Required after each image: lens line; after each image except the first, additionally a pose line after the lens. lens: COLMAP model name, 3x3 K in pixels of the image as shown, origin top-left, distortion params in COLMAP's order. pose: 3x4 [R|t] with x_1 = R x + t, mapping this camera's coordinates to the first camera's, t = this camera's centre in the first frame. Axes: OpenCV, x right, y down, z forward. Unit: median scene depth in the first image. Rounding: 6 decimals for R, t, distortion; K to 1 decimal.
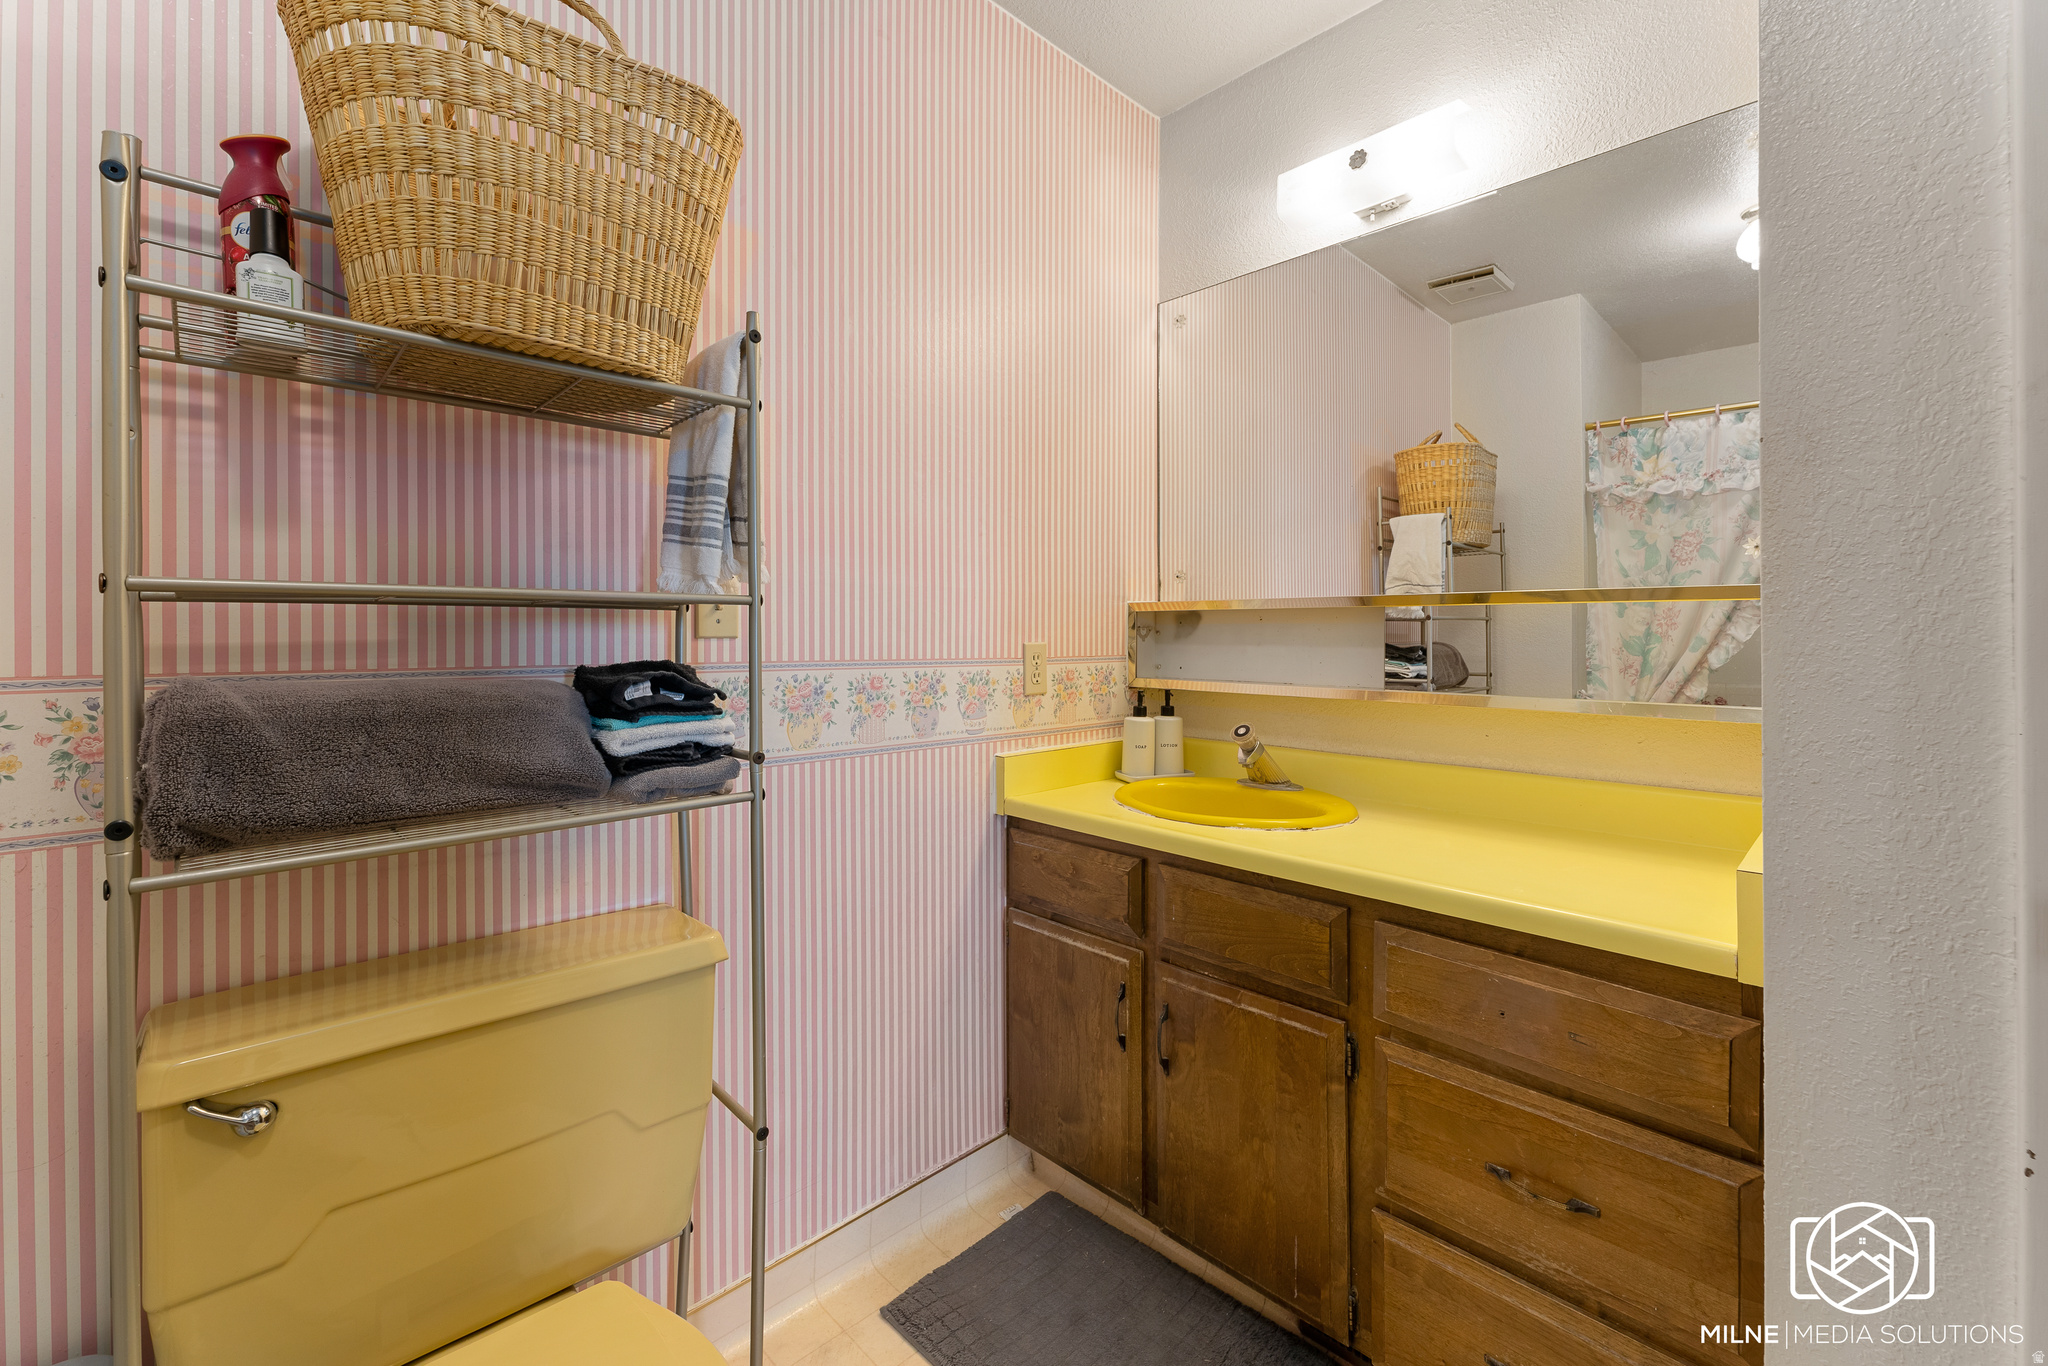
lens RADIAL K [[843.6, 0, 1022.0], [0, 843.6, 632.6], [0, 0, 1]] dist [-0.003076, -0.000351]
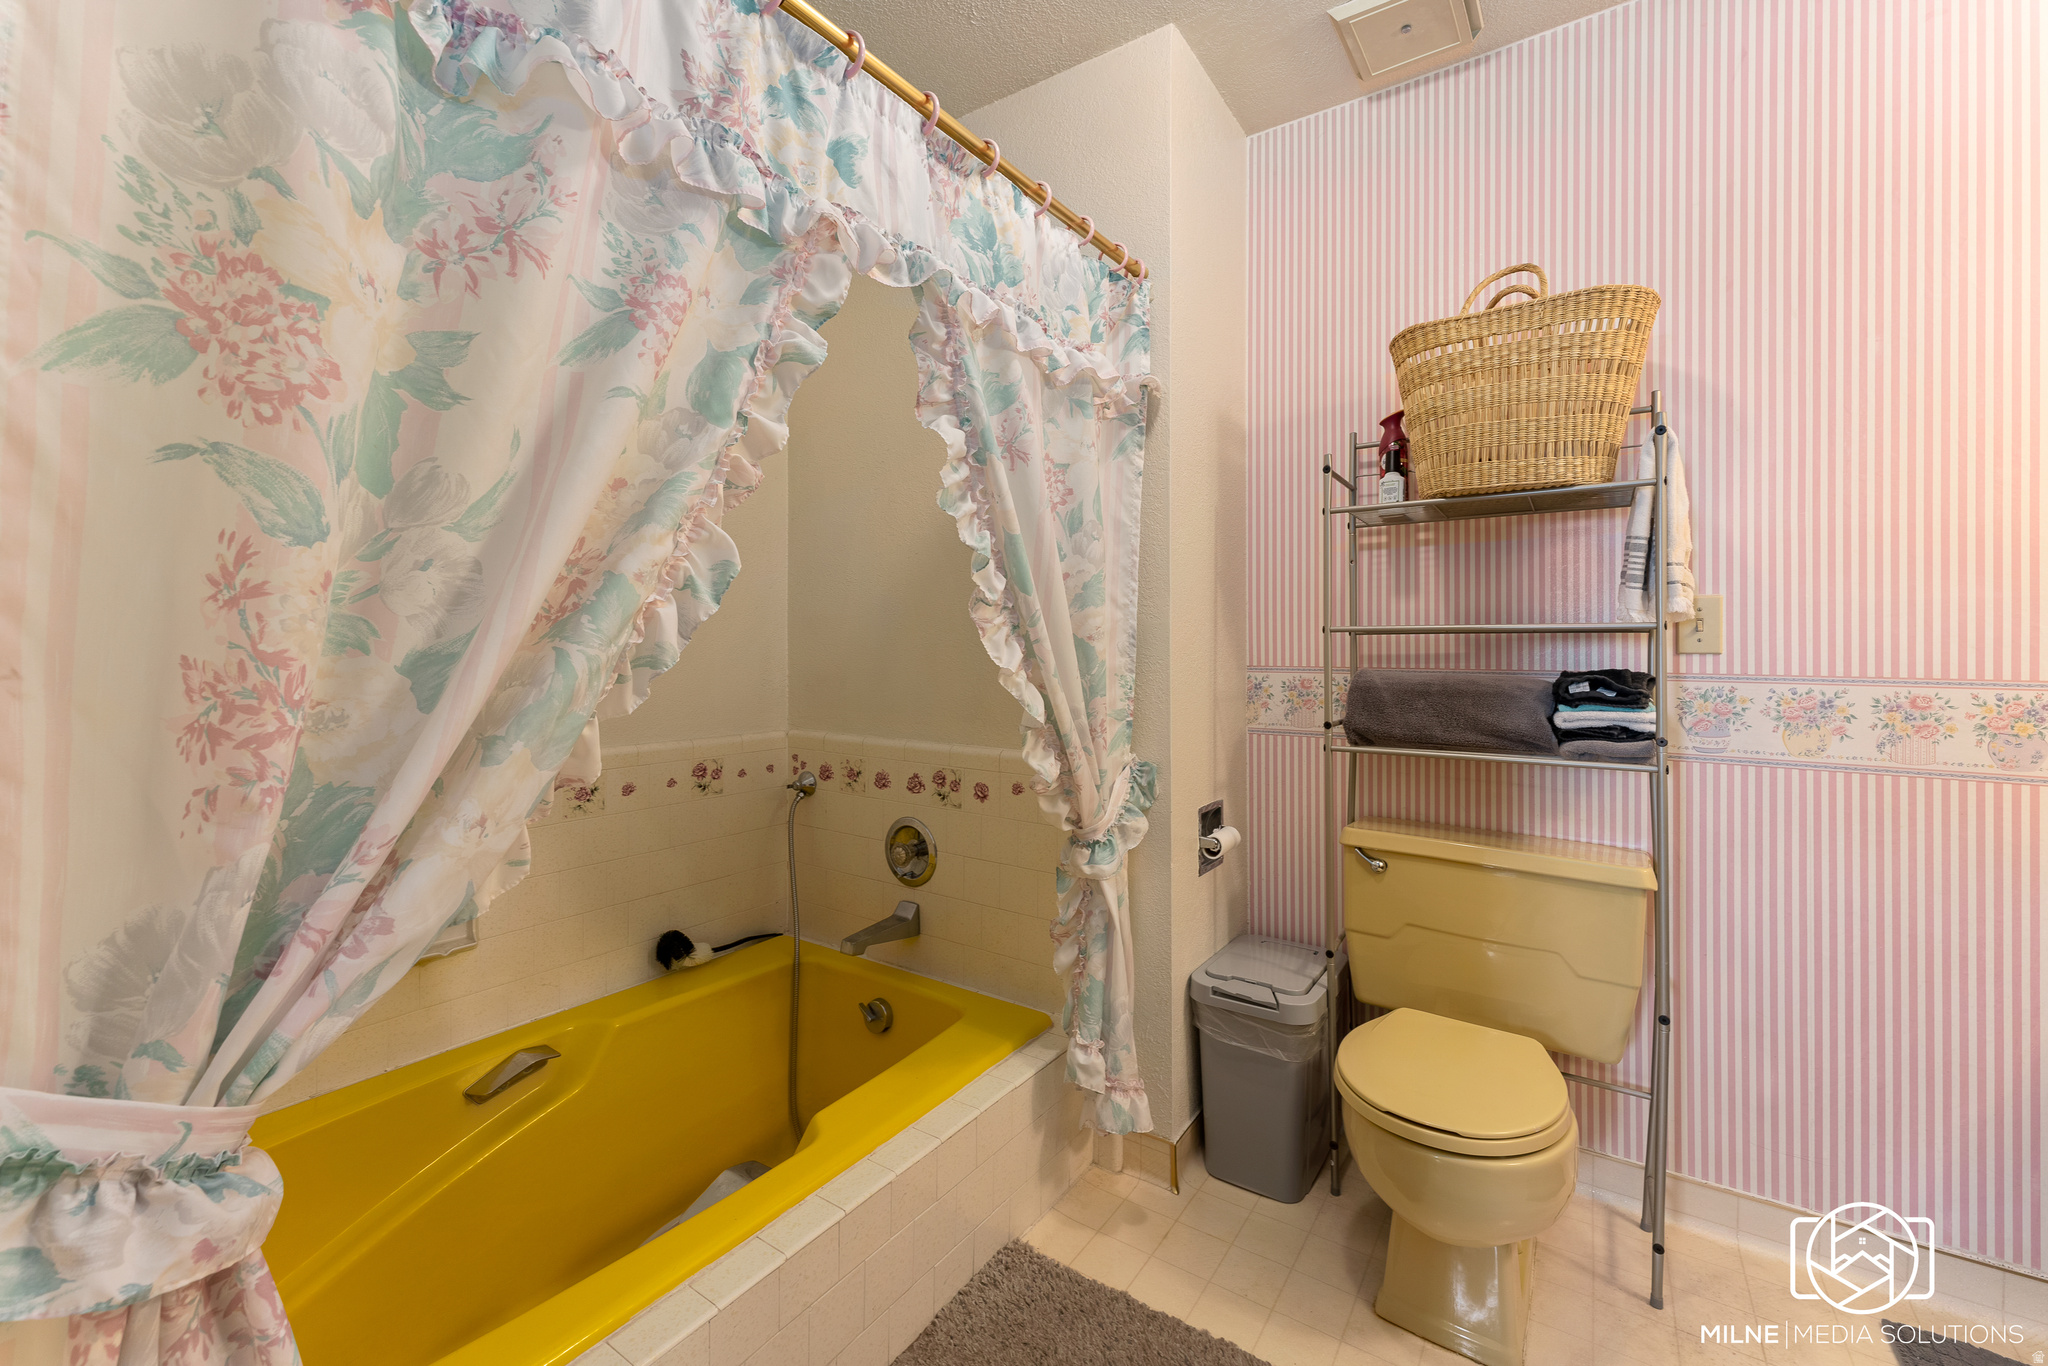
lens RADIAL K [[843.6, 0, 1022.0], [0, 843.6, 632.6], [0, 0, 1]] dist [-0.003076, -0.000351]
pose [[0.195083, -0.017242, -0.980635, 0.846077], [-0.002447, 0.999834, -0.018067, 0.000093], [0.980784, 0.005924, 0.195008, -0.280494]]
